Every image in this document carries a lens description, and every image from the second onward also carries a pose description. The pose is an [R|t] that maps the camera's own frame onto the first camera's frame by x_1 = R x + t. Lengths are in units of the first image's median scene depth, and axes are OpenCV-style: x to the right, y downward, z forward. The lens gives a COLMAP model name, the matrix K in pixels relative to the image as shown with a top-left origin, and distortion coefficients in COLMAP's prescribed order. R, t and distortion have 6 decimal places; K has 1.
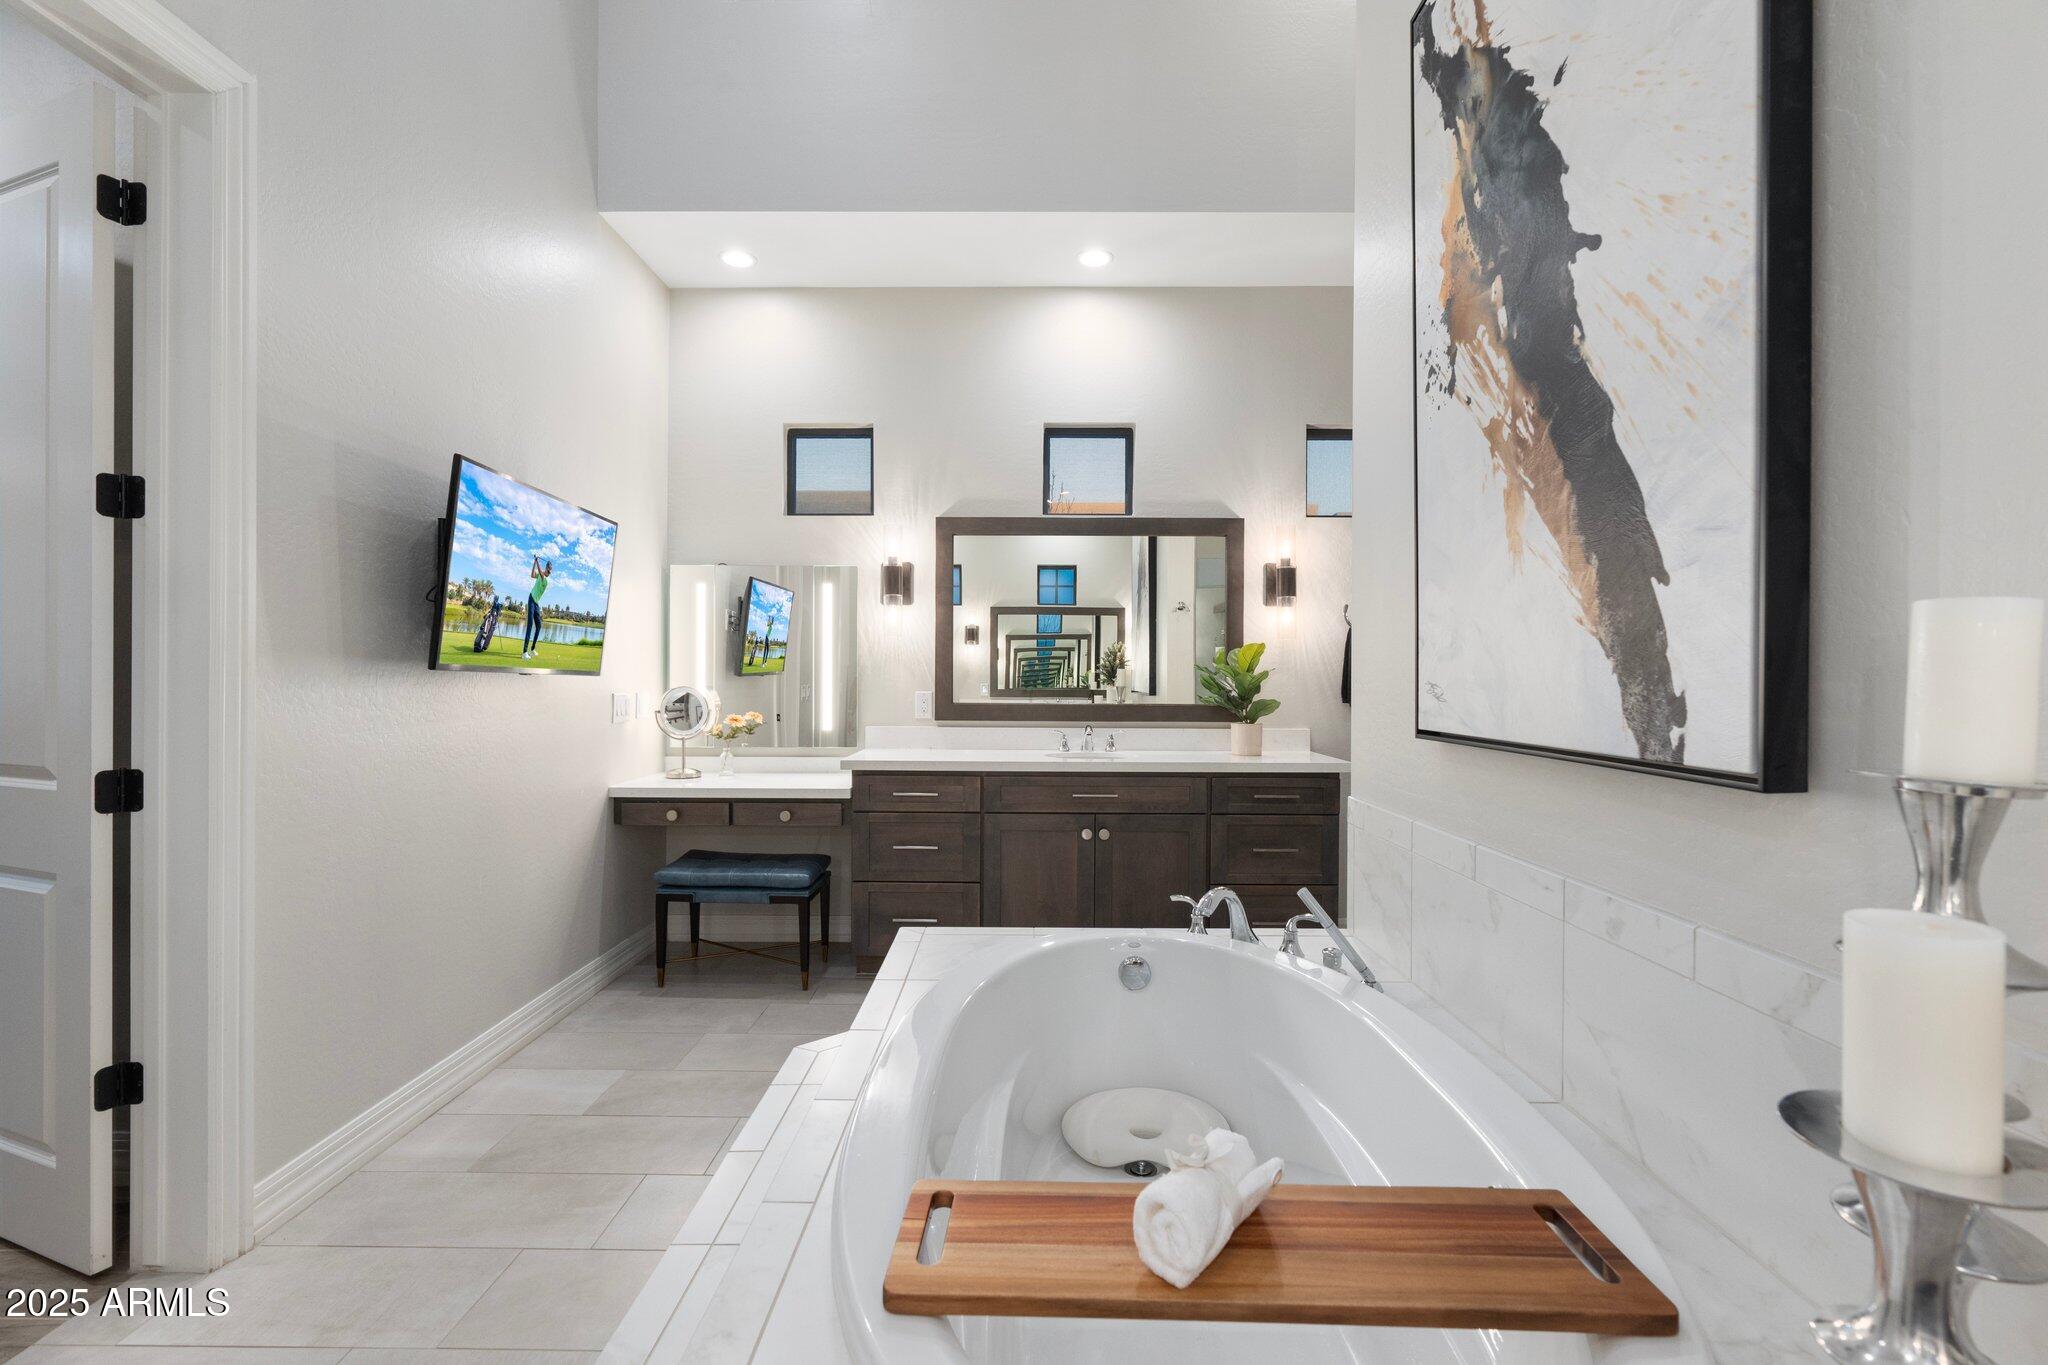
lens RADIAL K [[919.6, 0, 1037.2], [0, 919.6, 682.5], [0, 0, 1]] dist [-0.010953, 0.003040]
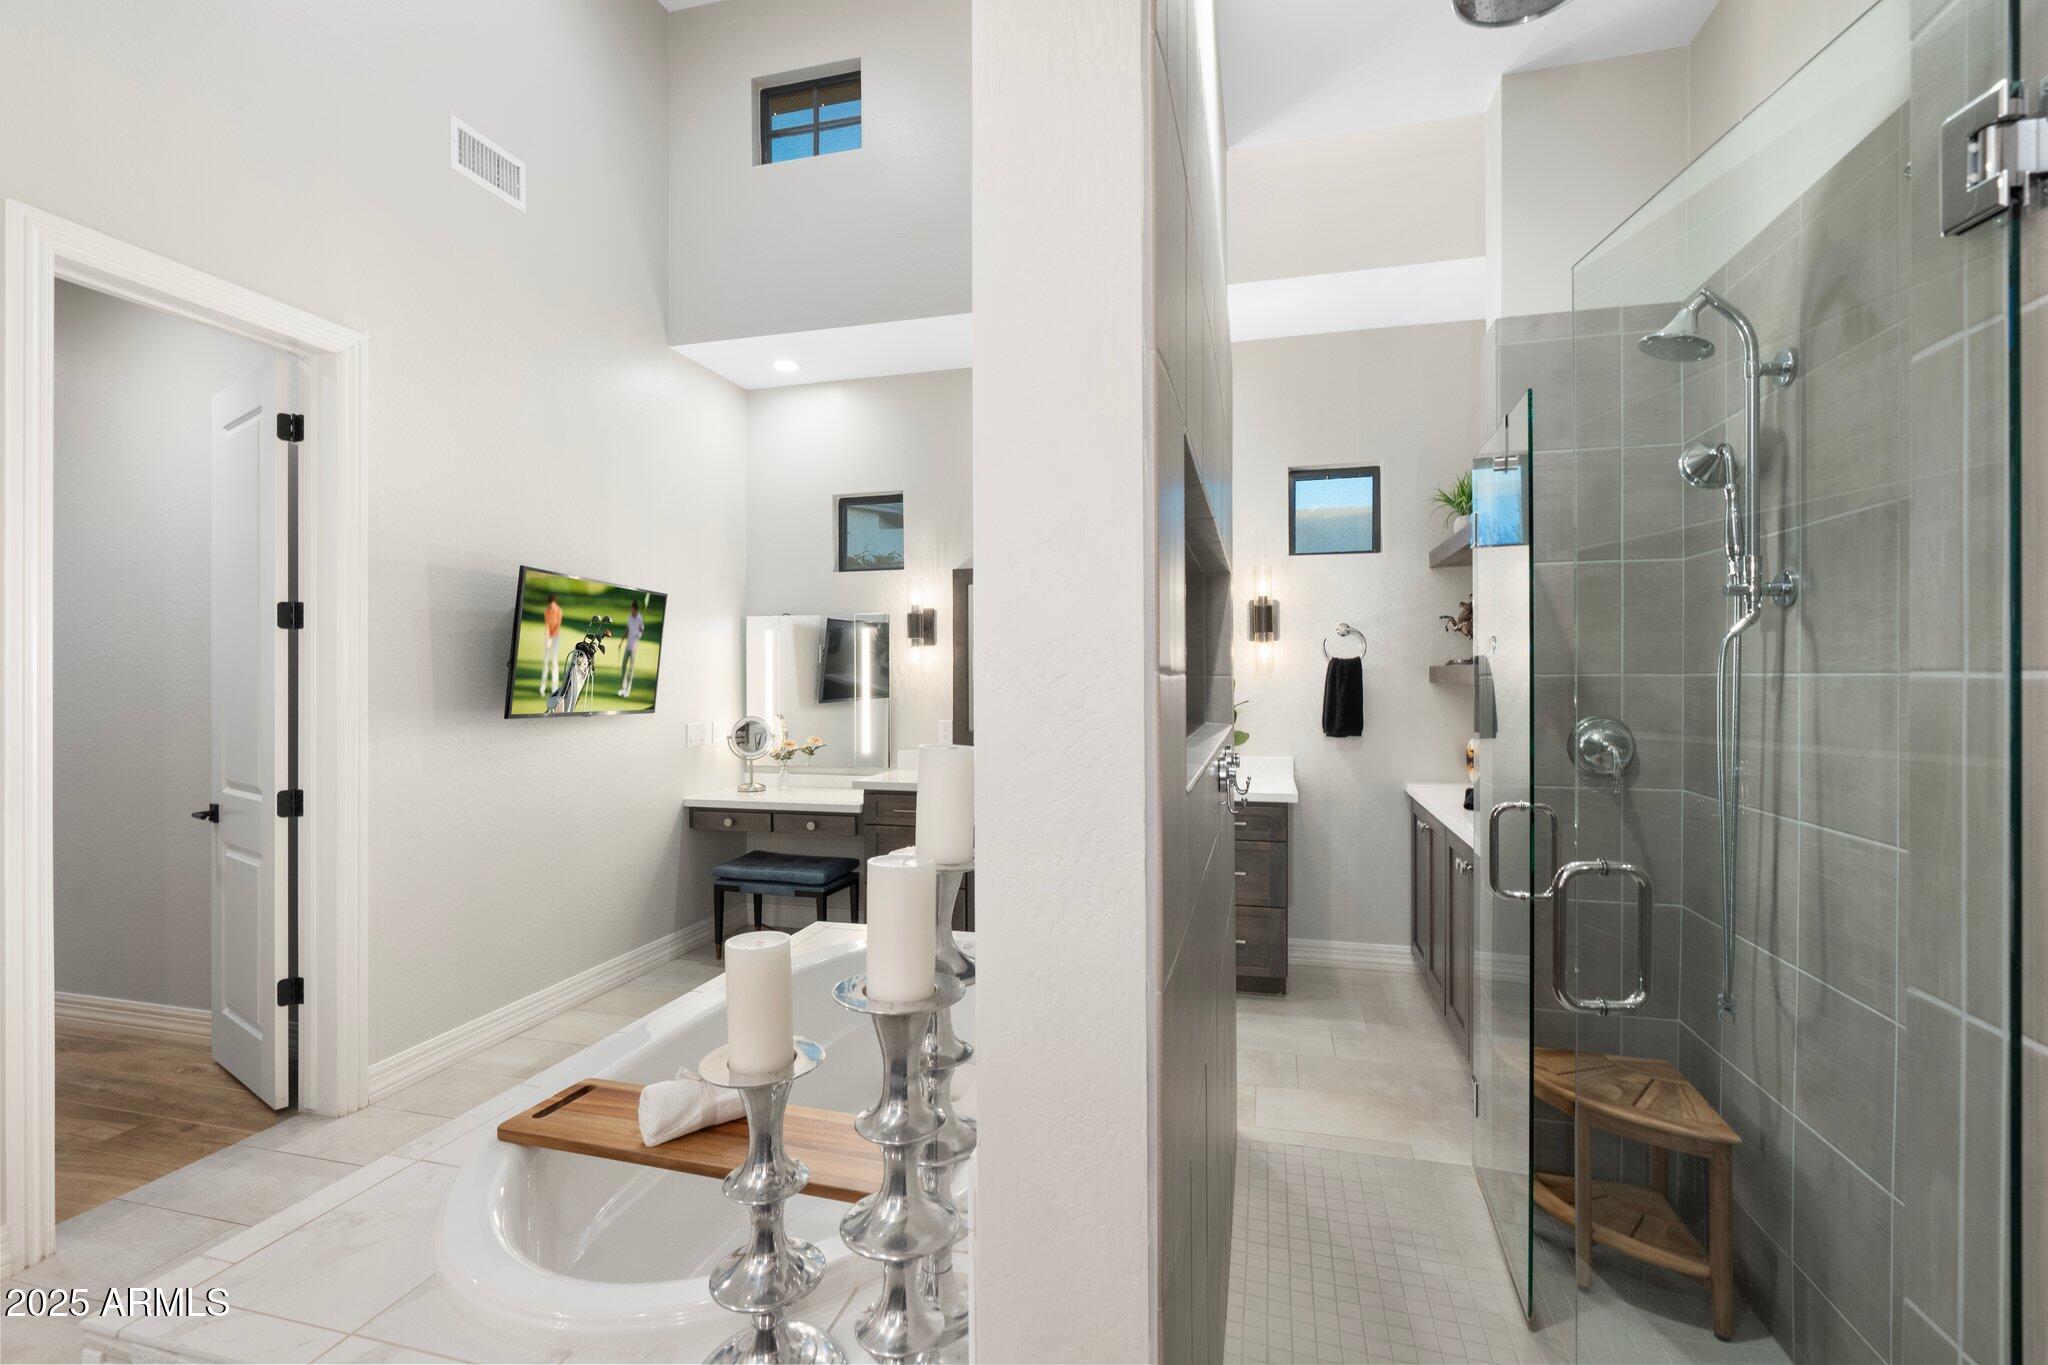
lens RADIAL K [[919.6, 0, 1038.5], [0, 919.6, 679.9], [0, 0, 1]] dist [-0.010953, 0.003040]
pose [[0.969379, -0.005786, -0.245500, 0.406603], [0.004759, 0.999977, -0.004774, -0.051752], [0.245522, 0.003459, 0.969385, -0.135317]]
